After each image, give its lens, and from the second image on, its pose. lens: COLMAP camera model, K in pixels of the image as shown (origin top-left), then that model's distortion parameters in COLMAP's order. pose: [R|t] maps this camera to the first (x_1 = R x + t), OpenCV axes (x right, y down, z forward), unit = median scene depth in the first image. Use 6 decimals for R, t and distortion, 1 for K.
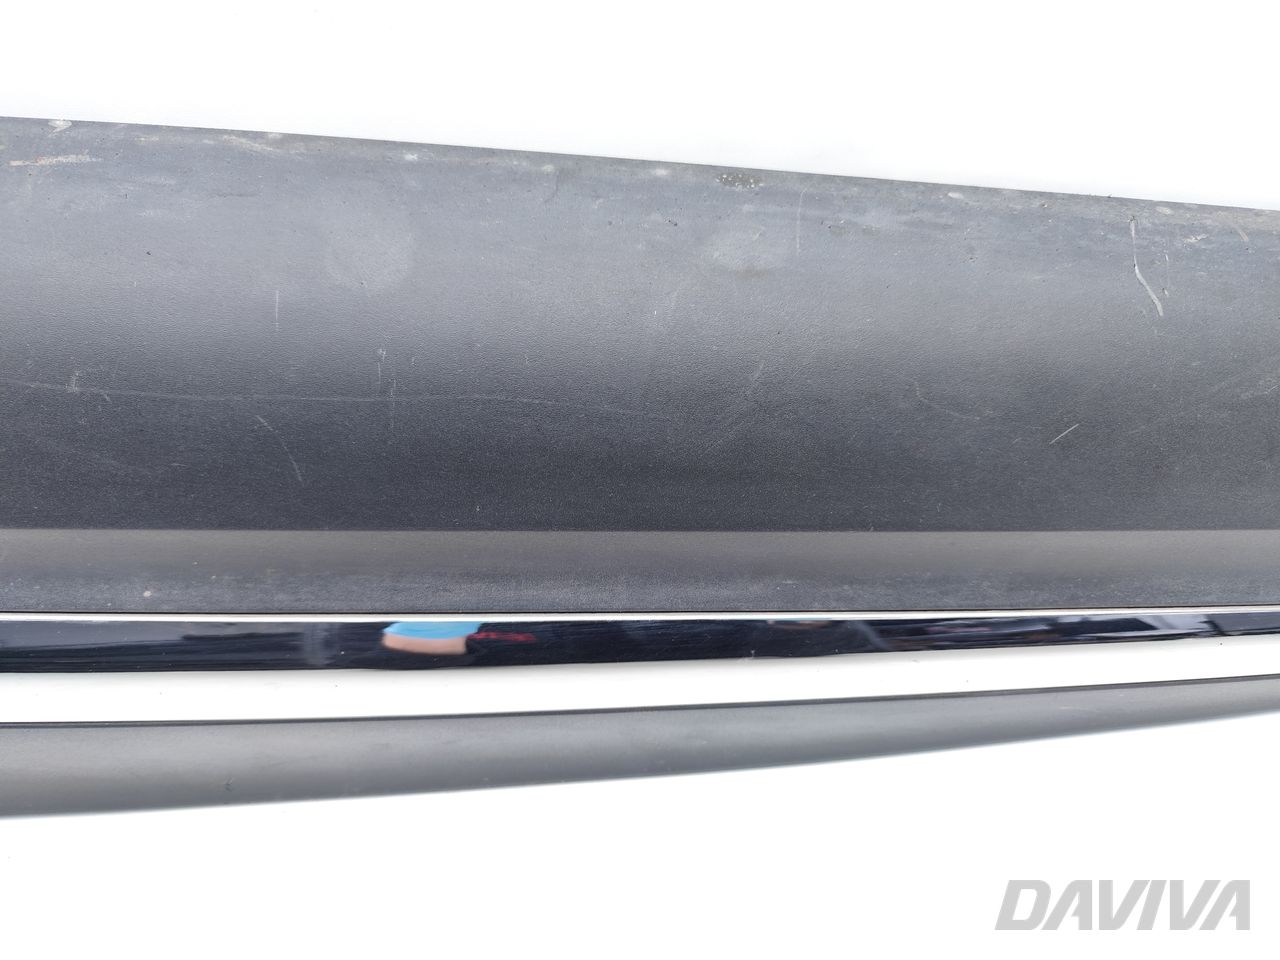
lens RADIAL K [[813.0, 0, 640.0], [0, 813.0, 480.0], [0, 0, 1]] dist [-0.031072, -0.004139]
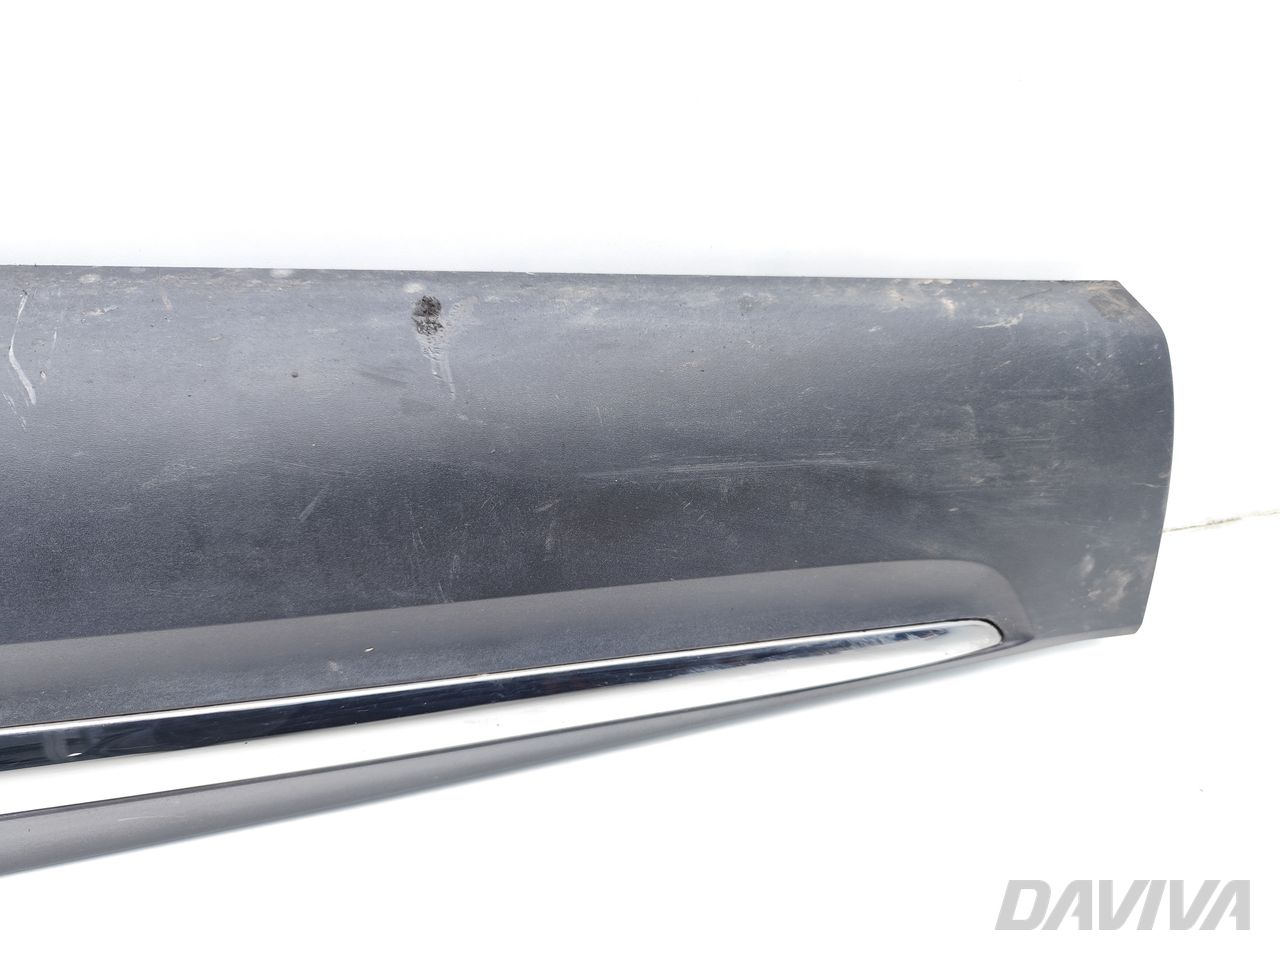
lens RADIAL K [[870.1, 0, 640.0], [0, 870.1, 480.0], [0, 0, 1]] dist [-0.024465, -0.004454]
pose [[0.986187, -0.068753, 0.150692, 1.168405], [0.068074, 0.997633, 0.009672, -0.083070], [-0.151000, 0.000720, 0.988533, -0.051106]]
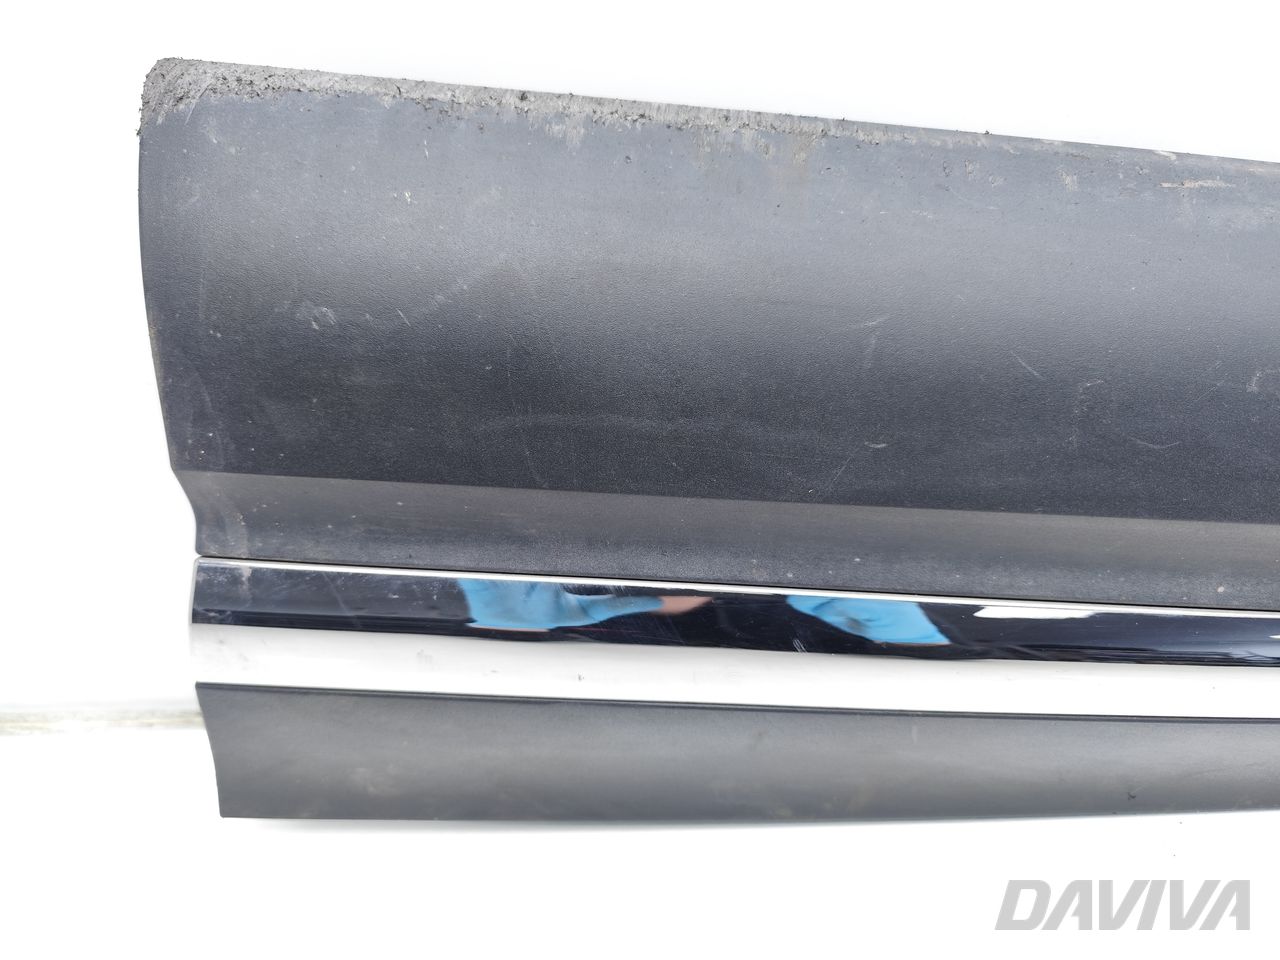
lens RADIAL K [[870.1, 0, 640.0], [0, 870.1, 480.0], [0, 0, 1]] dist [-0.024465, -0.004454]
pose [[0.996008, 0.029054, -0.084406, -1.290269], [-0.036789, 0.995118, -0.091583, 0.131621], [0.081333, 0.094323, 0.992214, -0.187313]]
